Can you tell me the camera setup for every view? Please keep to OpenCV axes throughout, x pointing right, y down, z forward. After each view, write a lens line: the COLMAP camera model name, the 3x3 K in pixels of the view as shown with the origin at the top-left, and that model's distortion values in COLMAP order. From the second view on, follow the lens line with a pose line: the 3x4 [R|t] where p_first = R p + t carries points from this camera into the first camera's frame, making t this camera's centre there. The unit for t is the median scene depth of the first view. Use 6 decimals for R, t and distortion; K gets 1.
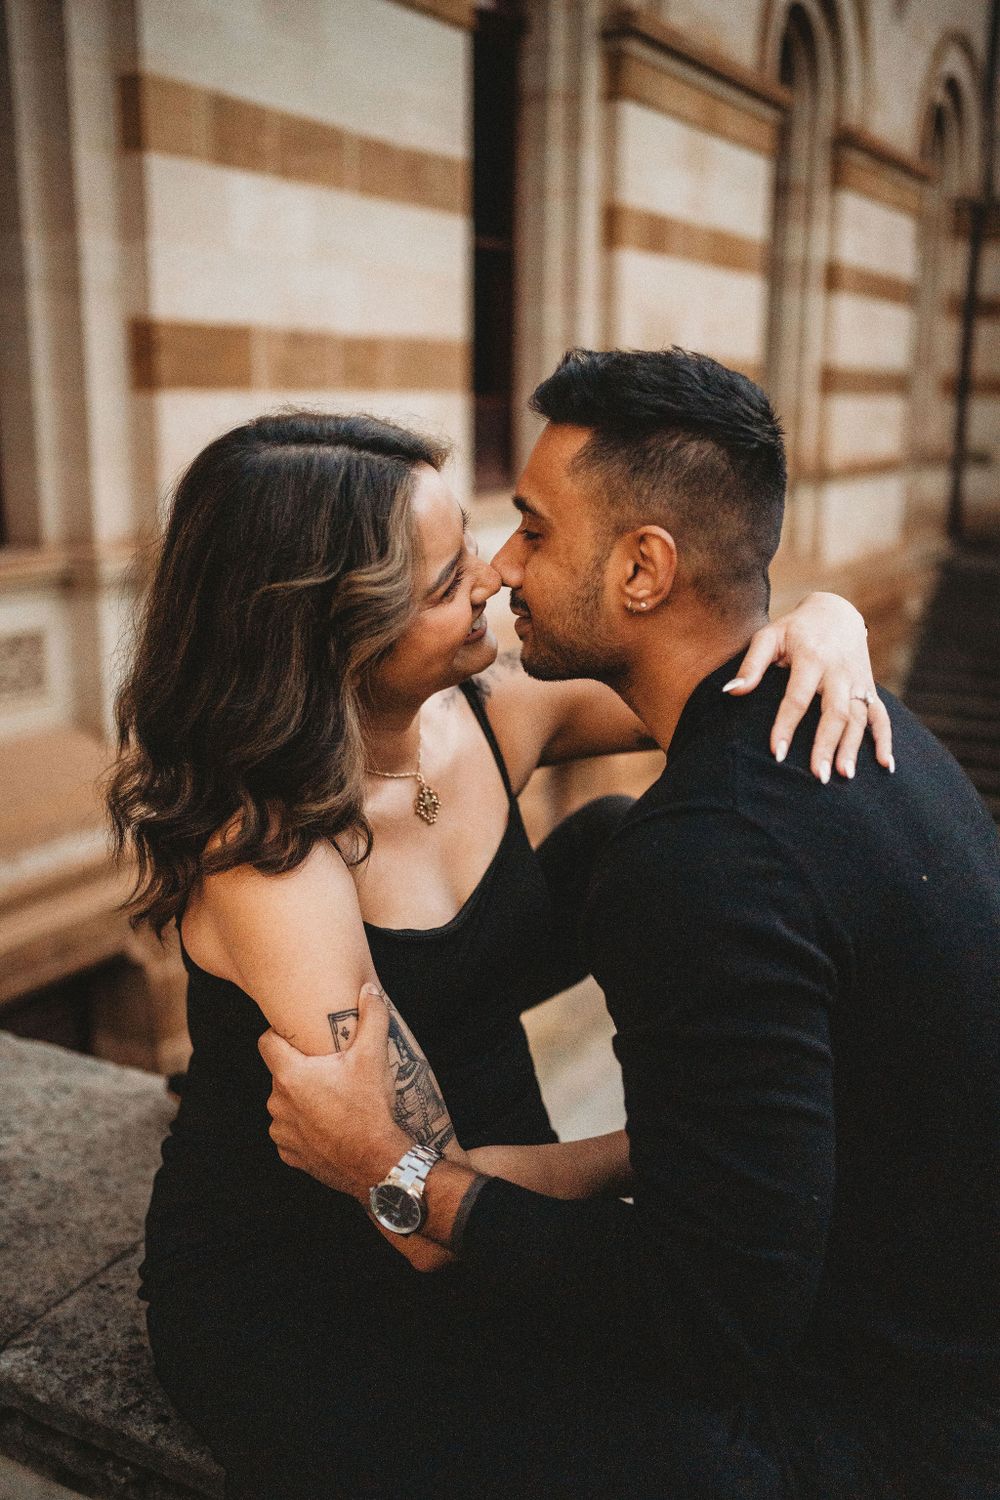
lens RADIAL K [[1558.5, 0, 505.0], [0, 1558.5, 740.4], [0, 0, 1]] dist [0.094561, 0.000000]
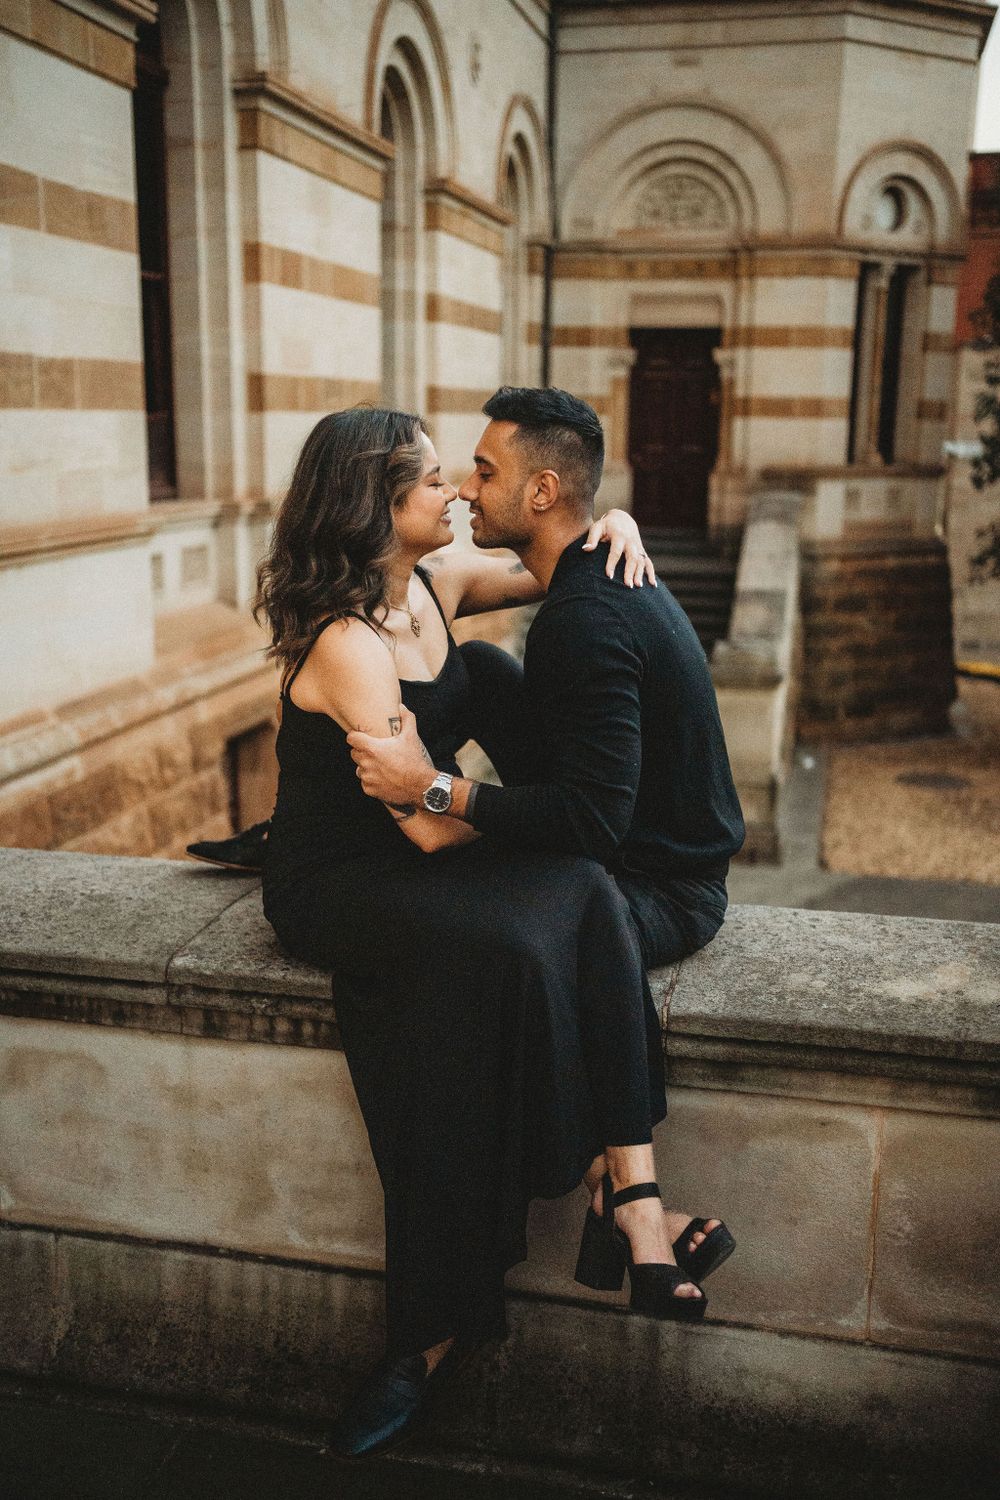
lens RADIAL K [[1558.5, 0, 492.4], [0, 1558.5, 753.0], [0, 0, 1]] dist [0.094561, 0.000000]
pose [[0.967528, -0.059226, 0.245729, -0.068312], [0.060069, 0.998186, 0.004071, 0.030446], [-0.245524, 0.010822, 0.969330, -0.134518]]
